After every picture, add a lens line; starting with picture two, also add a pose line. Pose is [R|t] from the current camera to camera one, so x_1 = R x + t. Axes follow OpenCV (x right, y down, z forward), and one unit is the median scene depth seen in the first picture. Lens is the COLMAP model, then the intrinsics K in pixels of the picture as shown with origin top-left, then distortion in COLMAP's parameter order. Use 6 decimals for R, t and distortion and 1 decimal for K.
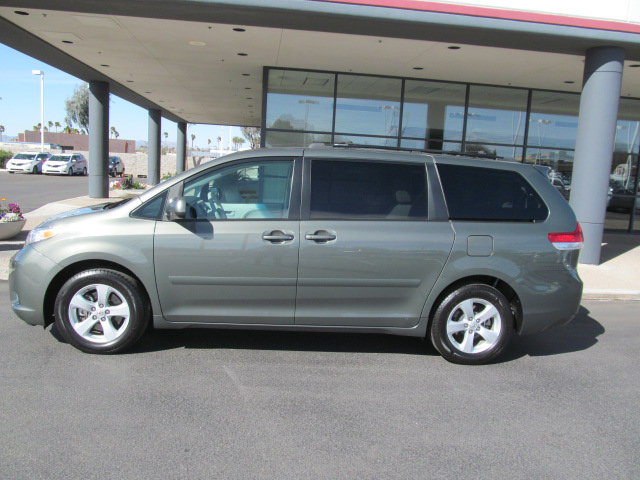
lens RADIAL K [[513.1, 0, 318.8], [0, 513.1, 239.4], [0, 0, 1]] dist [-0.036351, -0.011310]
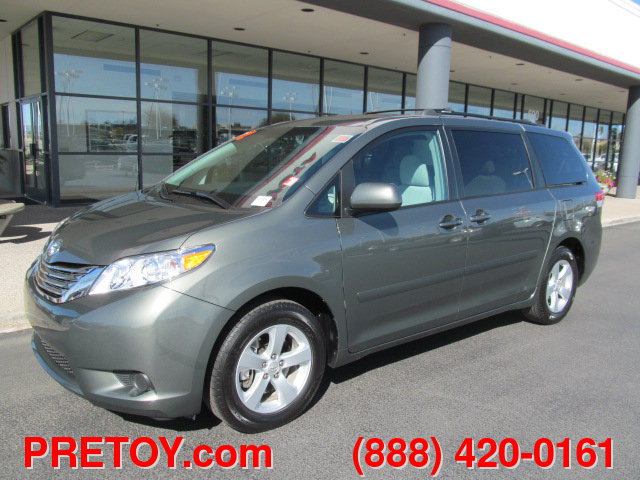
lens RADIAL K [[513.1, 0, 319.8], [0, 513.1, 240.9], [0, 0, 1]] dist [-0.036351, -0.011310]
pose [[0.814332, -0.122140, 0.567403, -0.721846], [0.084910, 0.992159, 0.091710, -0.069246], [-0.574155, -0.026504, 0.818317, 0.431775]]
